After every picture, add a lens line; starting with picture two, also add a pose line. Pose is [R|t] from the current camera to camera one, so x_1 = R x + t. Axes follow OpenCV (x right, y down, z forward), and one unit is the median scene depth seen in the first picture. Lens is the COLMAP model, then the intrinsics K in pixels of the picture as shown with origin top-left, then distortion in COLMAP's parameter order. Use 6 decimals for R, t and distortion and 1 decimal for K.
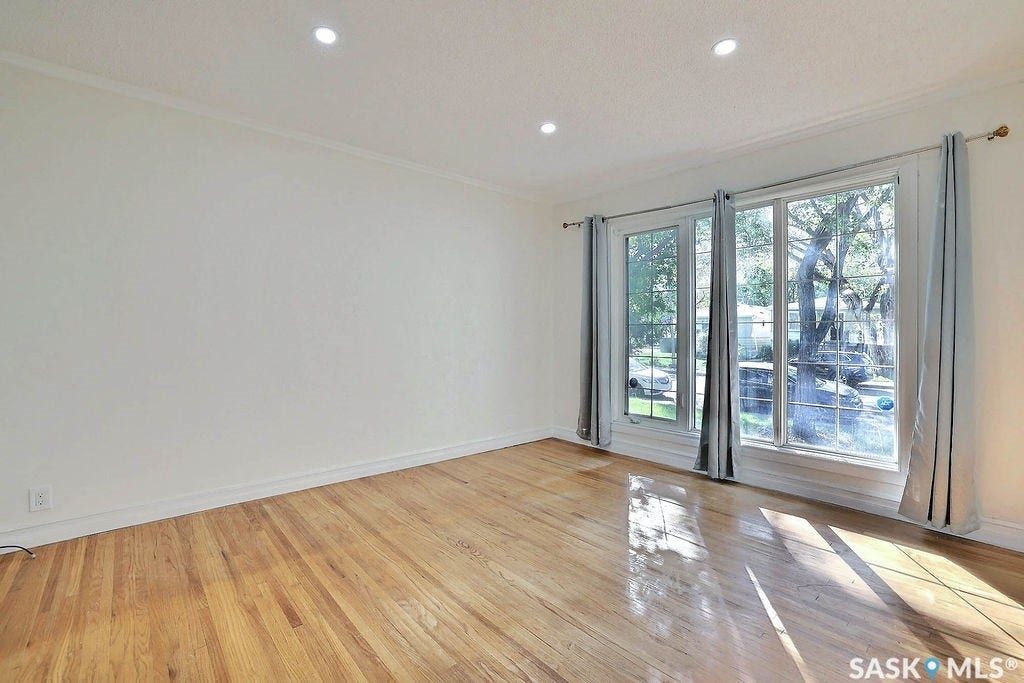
lens RADIAL K [[430.0, 0, 507.8], [0, 430.0, 331.6], [0, 0, 1]] dist [-0.028506, 0.000248]
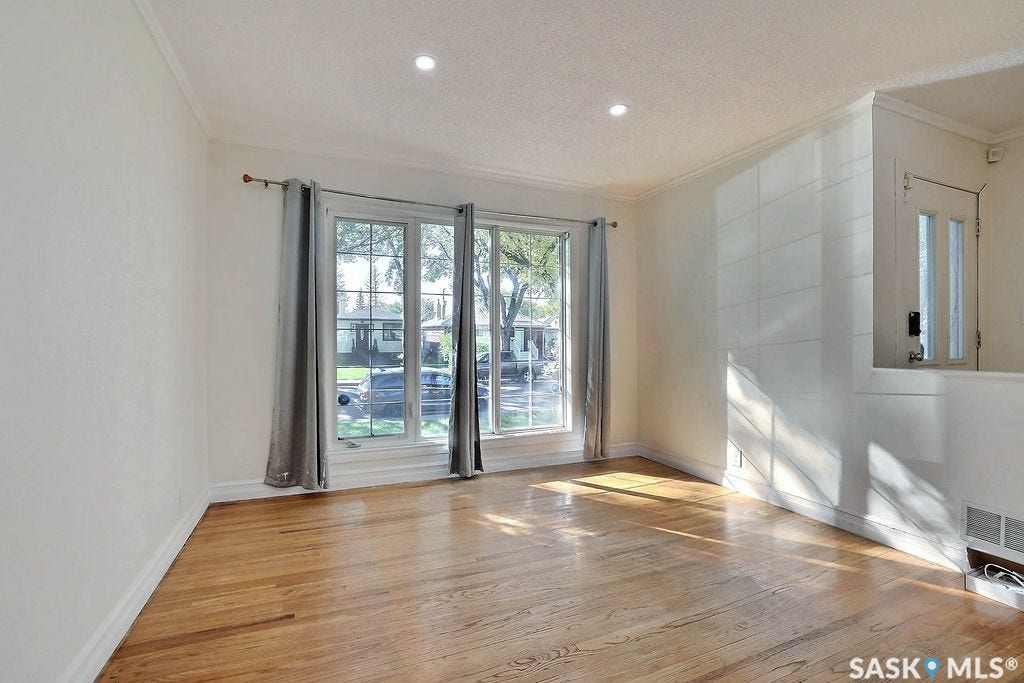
lens RADIAL K [[445.7, 0, 500.9], [0, 445.7, 333.3], [0, 0, 1]] dist [-0.045590, 0.017405]
pose [[0.344704, 0.007800, 0.938679, -0.527724], [-0.003177, 0.999969, -0.007142, -0.003004], [-0.938706, -0.000520, 0.344718, 0.559412]]
